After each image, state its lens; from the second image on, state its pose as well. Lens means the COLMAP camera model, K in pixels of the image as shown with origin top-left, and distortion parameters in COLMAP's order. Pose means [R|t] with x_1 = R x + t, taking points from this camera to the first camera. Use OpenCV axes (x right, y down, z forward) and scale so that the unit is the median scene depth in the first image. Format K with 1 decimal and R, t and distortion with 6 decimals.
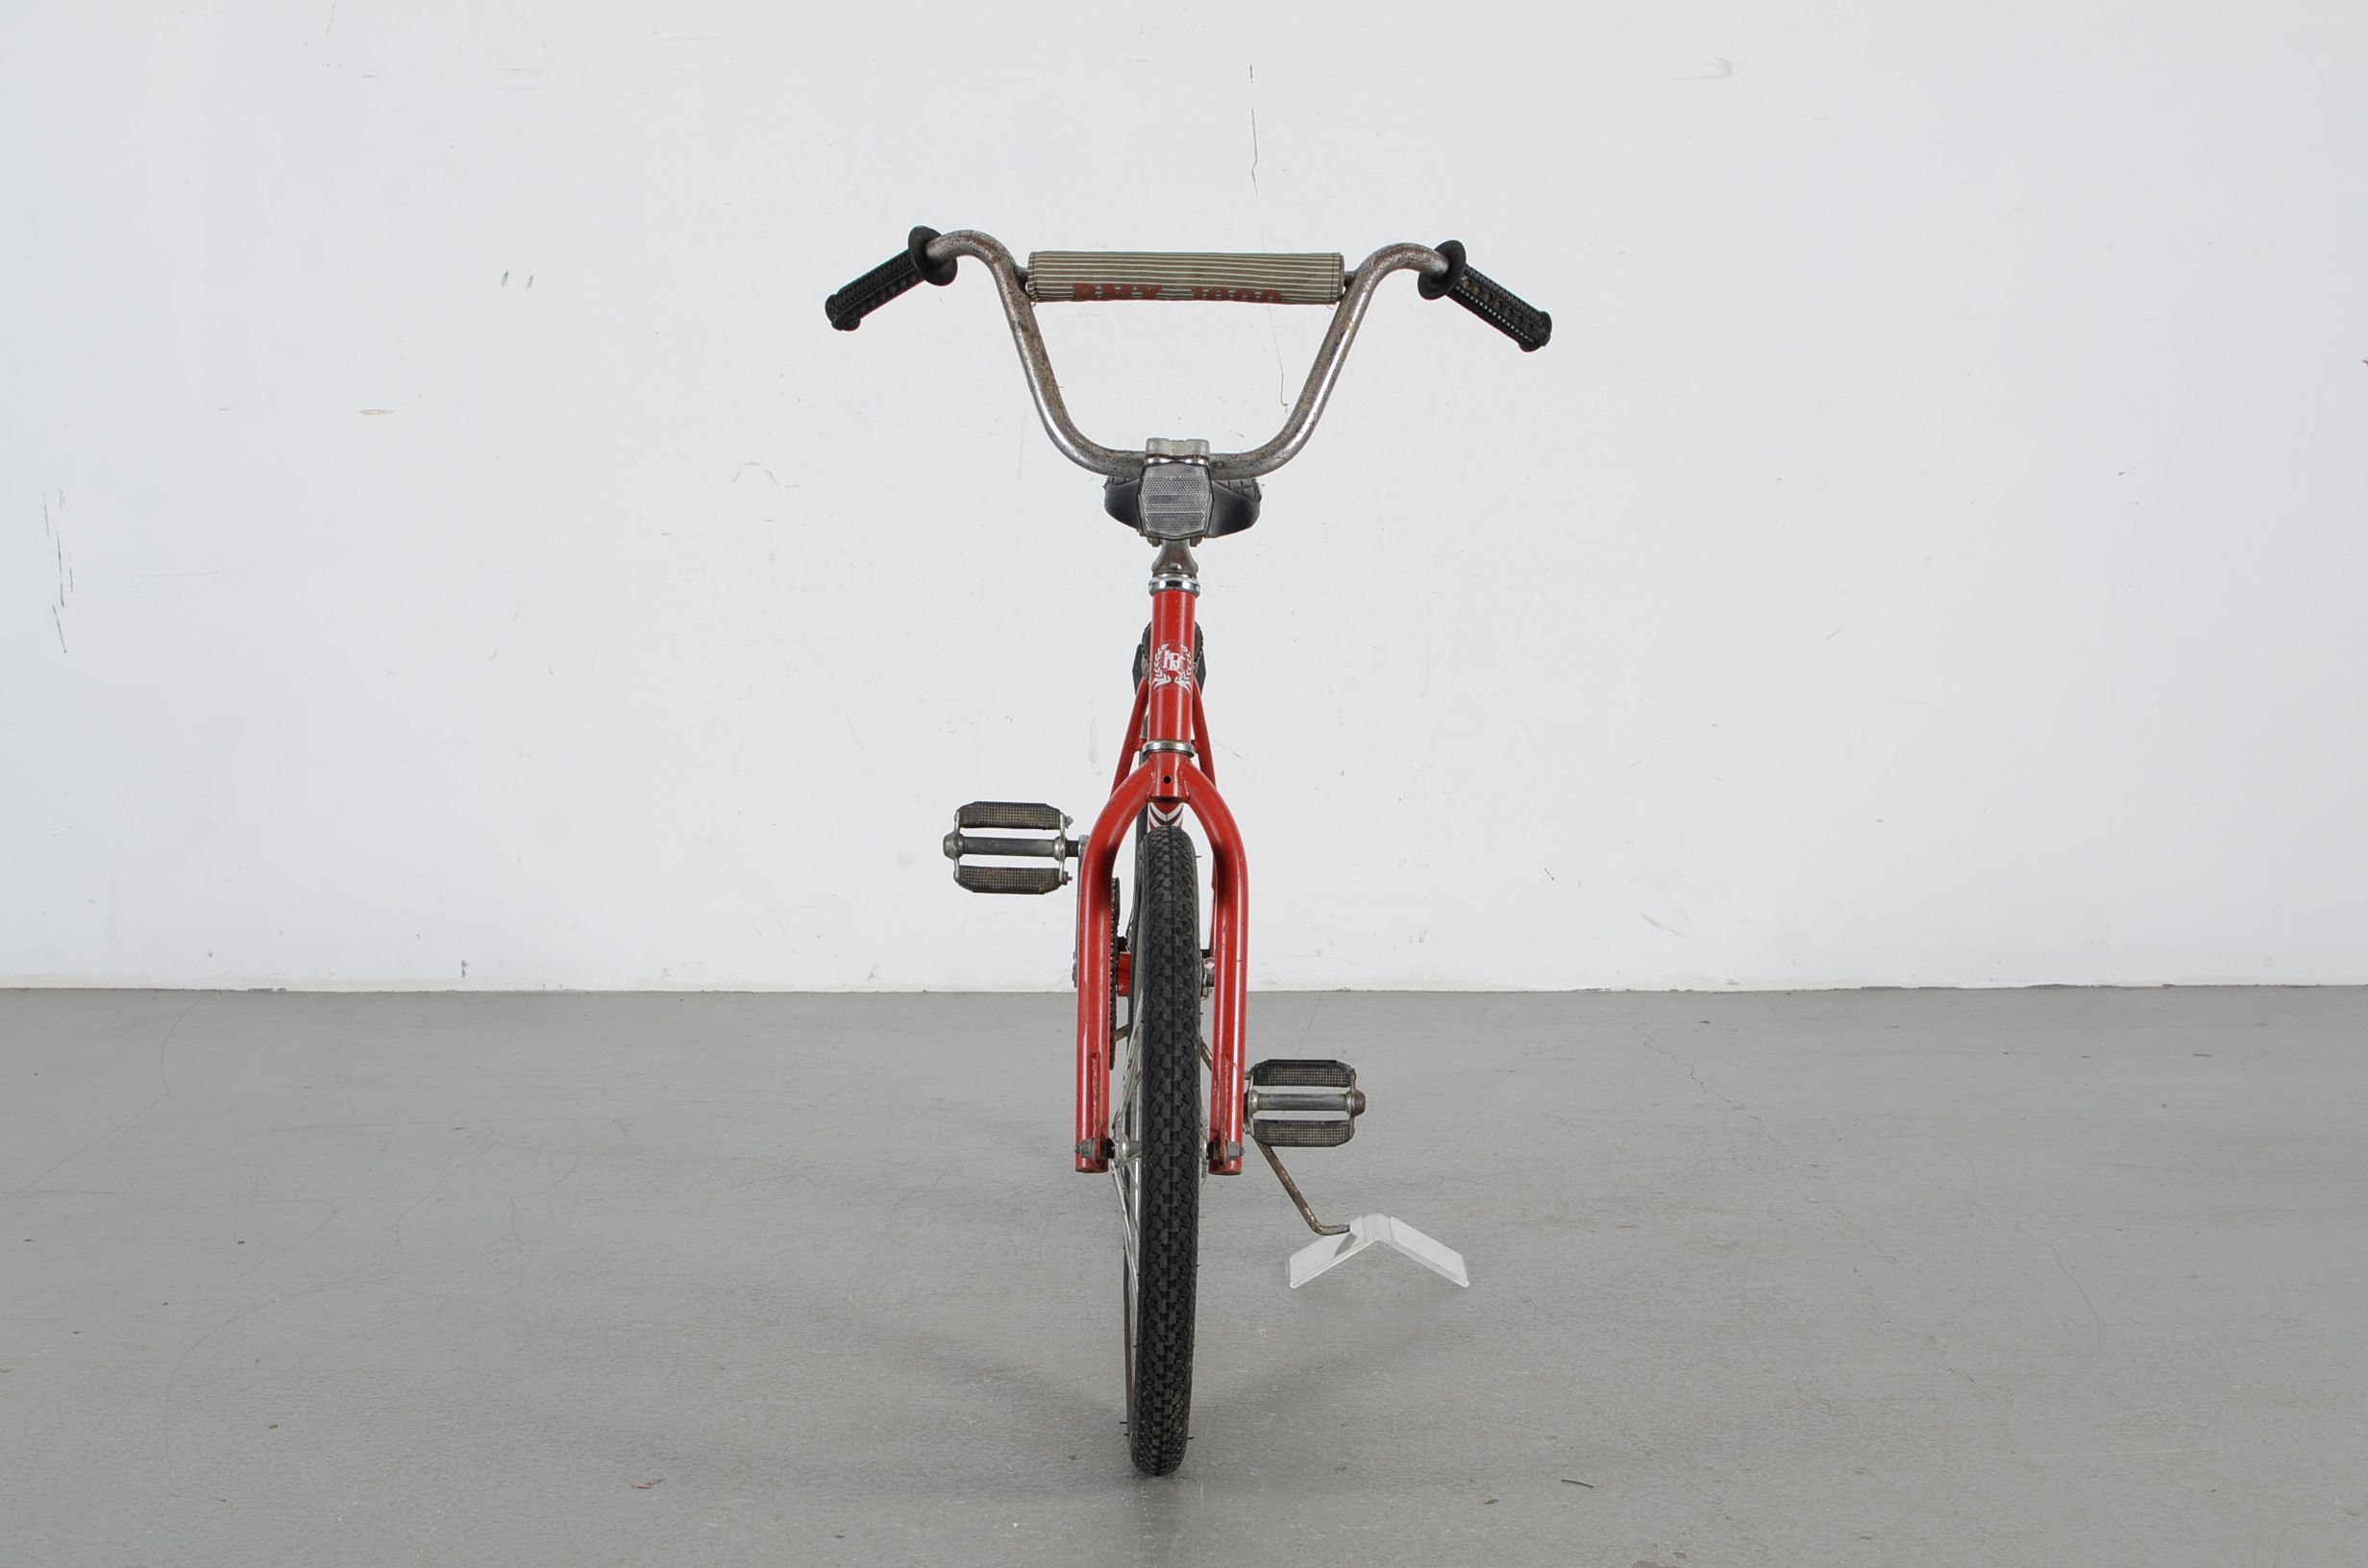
lens RADIAL K [[3586.6, 0, 1184.0], [0, 3586.6, 784.0], [0, 0, 1]] dist [-0.182992, 0.181428]
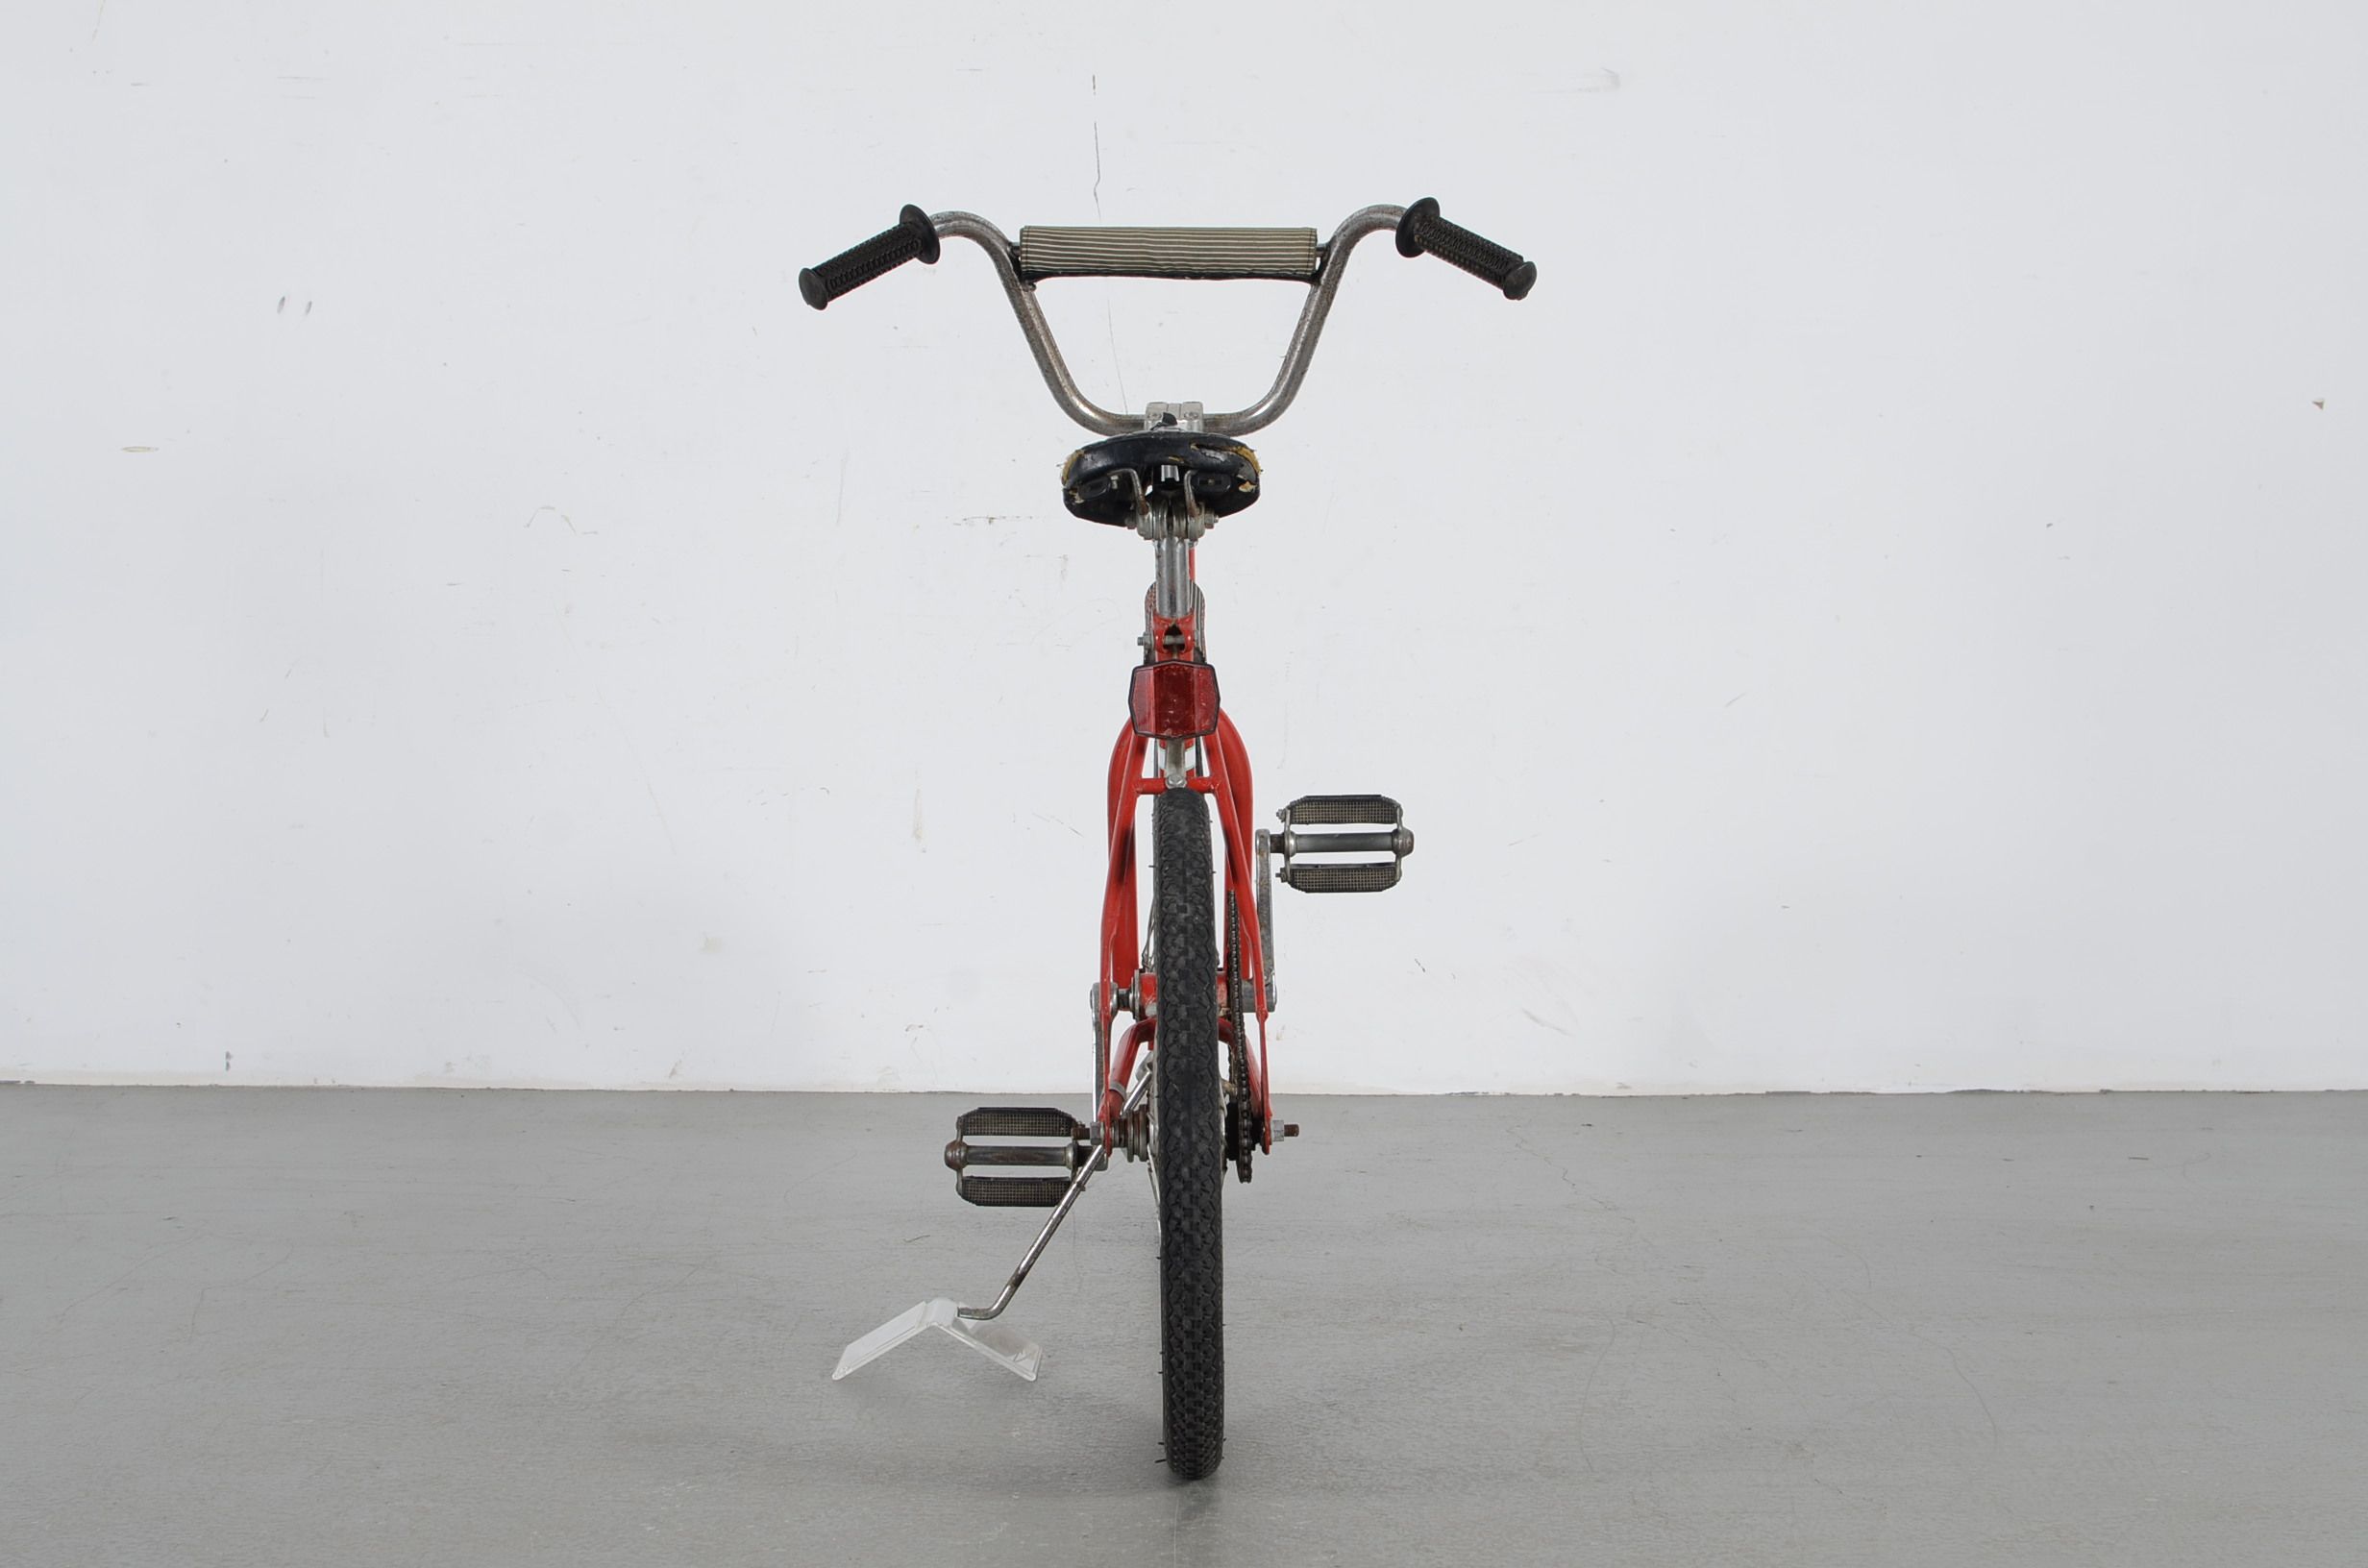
lens RADIAL K [[3586.6, 0, 1184.0], [0, 3586.6, 784.0], [0, 0, 1]] dist [-0.182992, 0.181428]
pose [[0.999978, 0.005973, 0.002722, 0.058704], [-0.005814, 0.998469, -0.055014, 0.044111], [-0.003046, 0.054997, 0.998482, 0.136971]]
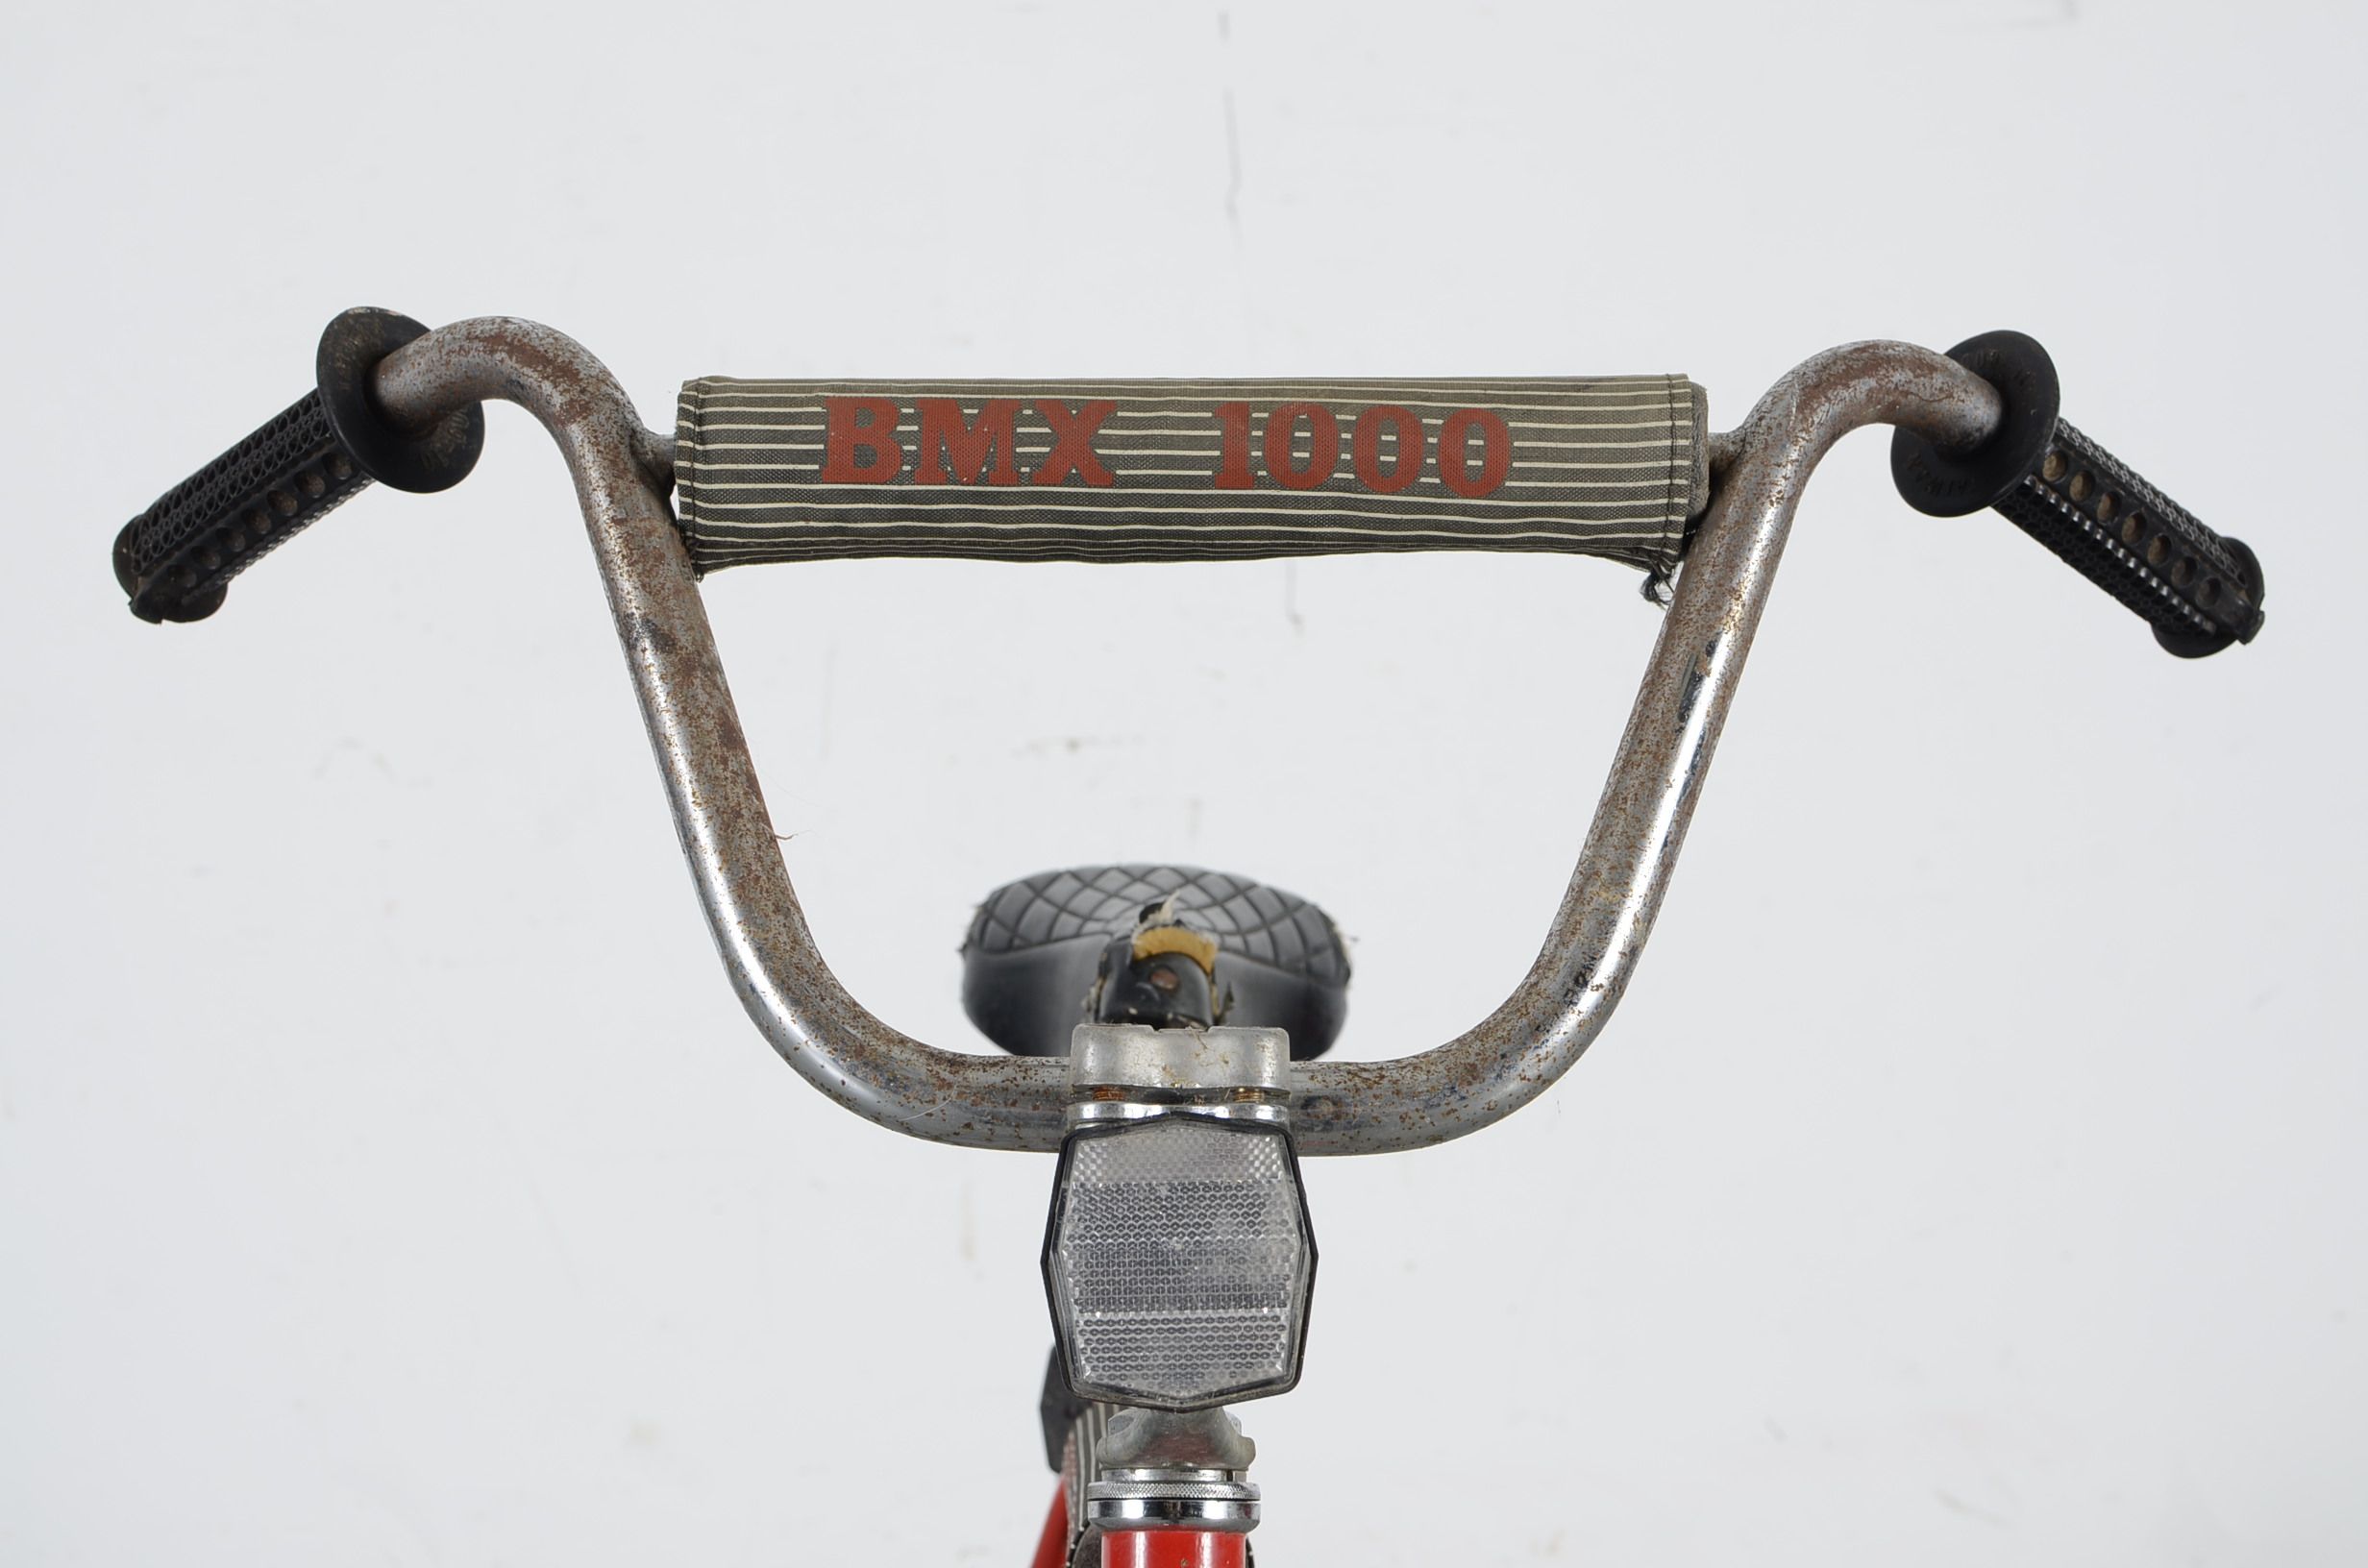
lens RADIAL K [[3586.6, 0, 1184.0], [0, 3586.6, 784.0], [0, 0, 1]] dist [-0.182992, 0.181428]
pose [[0.999527, -0.016028, 0.026231, -0.008088], [0.016626, 0.999603, -0.022761, -0.100555], [-0.025856, 0.023186, 0.999397, 0.651165]]
